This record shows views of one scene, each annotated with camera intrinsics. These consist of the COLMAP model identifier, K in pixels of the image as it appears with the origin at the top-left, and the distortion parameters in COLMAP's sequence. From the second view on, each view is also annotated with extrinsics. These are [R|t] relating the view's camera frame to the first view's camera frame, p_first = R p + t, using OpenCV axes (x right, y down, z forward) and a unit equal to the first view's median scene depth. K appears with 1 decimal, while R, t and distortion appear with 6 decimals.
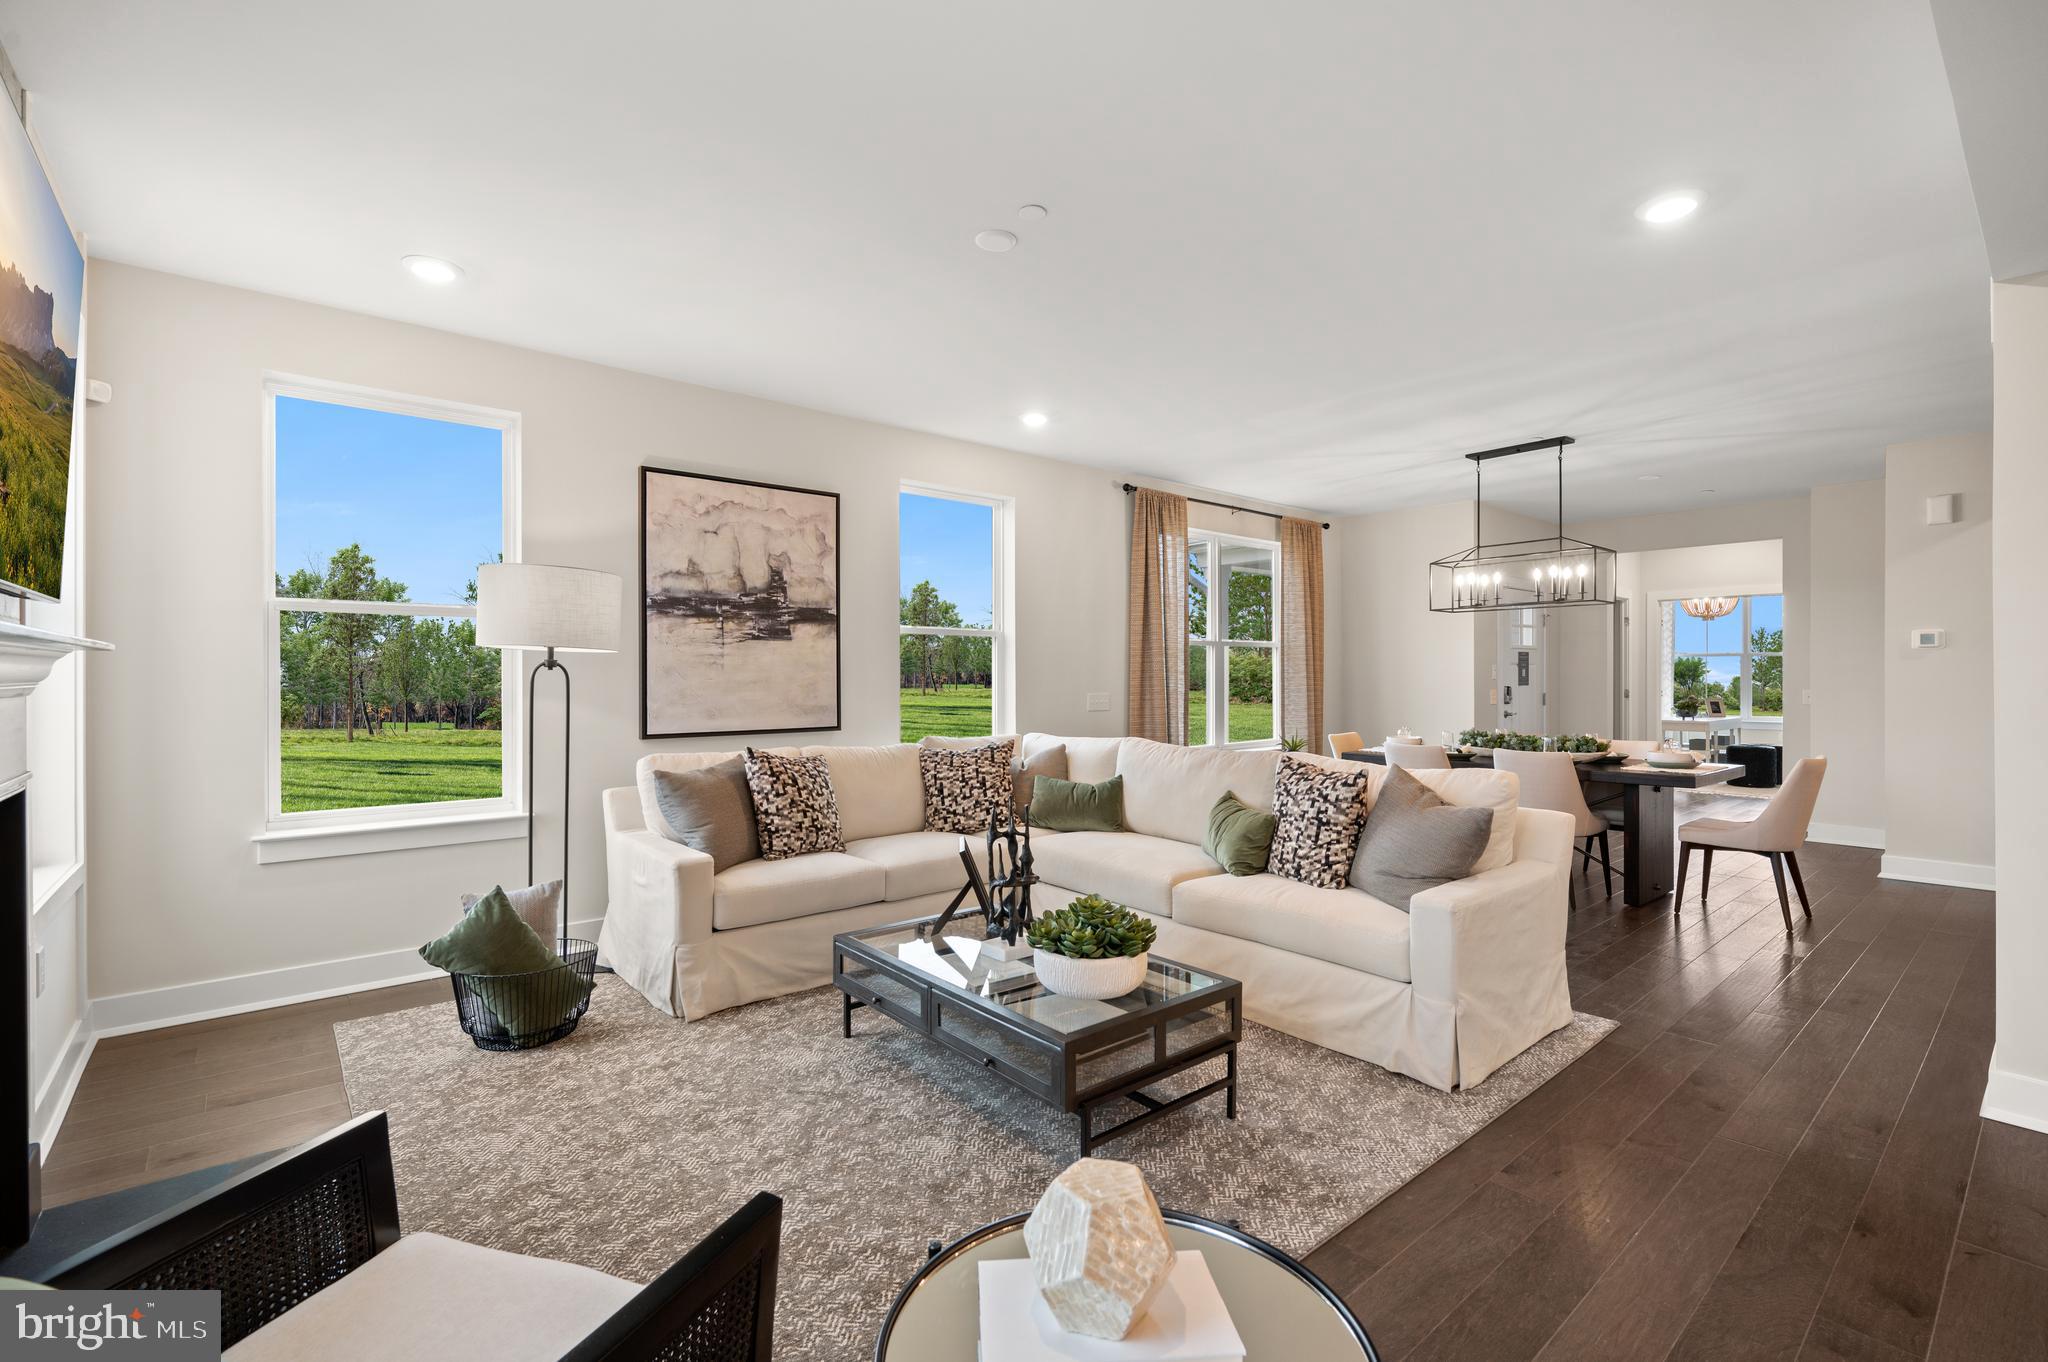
lens RADIAL K [[934.2, 0, 1030.3], [0, 934.2, 678.5], [0, 0, 1]] dist [-0.001164, -0.000062]
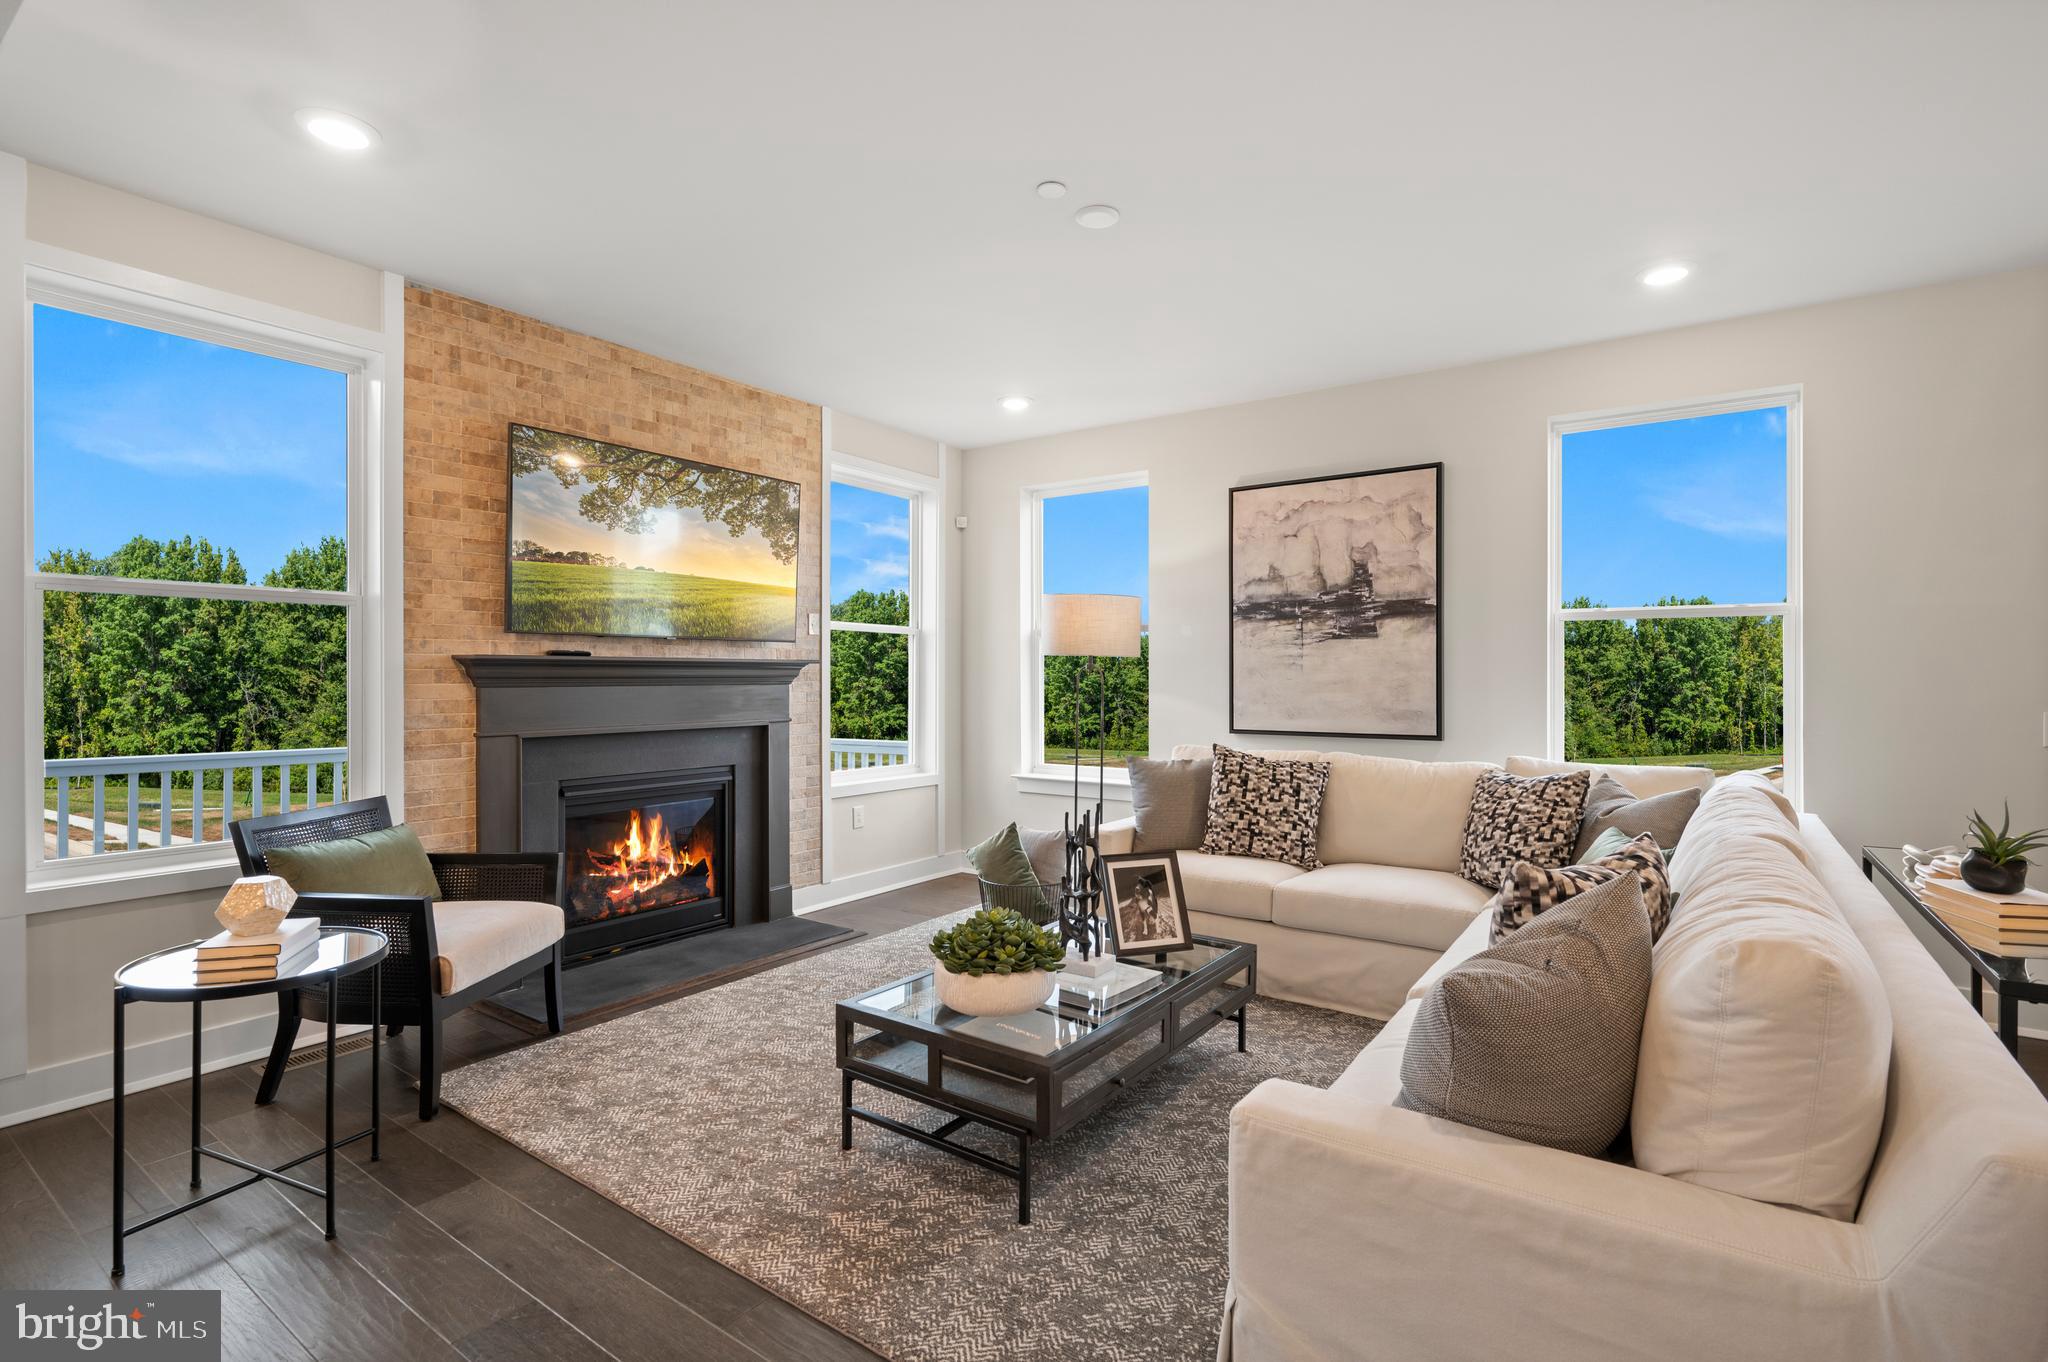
lens RADIAL K [[934.2, 0, 1025.7], [0, 934.2, 675.0], [0, 0, 1]] dist [-0.001164, -0.000062]
pose [[0.256294, -0.007925, -0.966566, 0.558422], [-0.008696, 0.999907, -0.010504, 0.008577], [0.966560, 0.011097, 0.256202, 0.450181]]
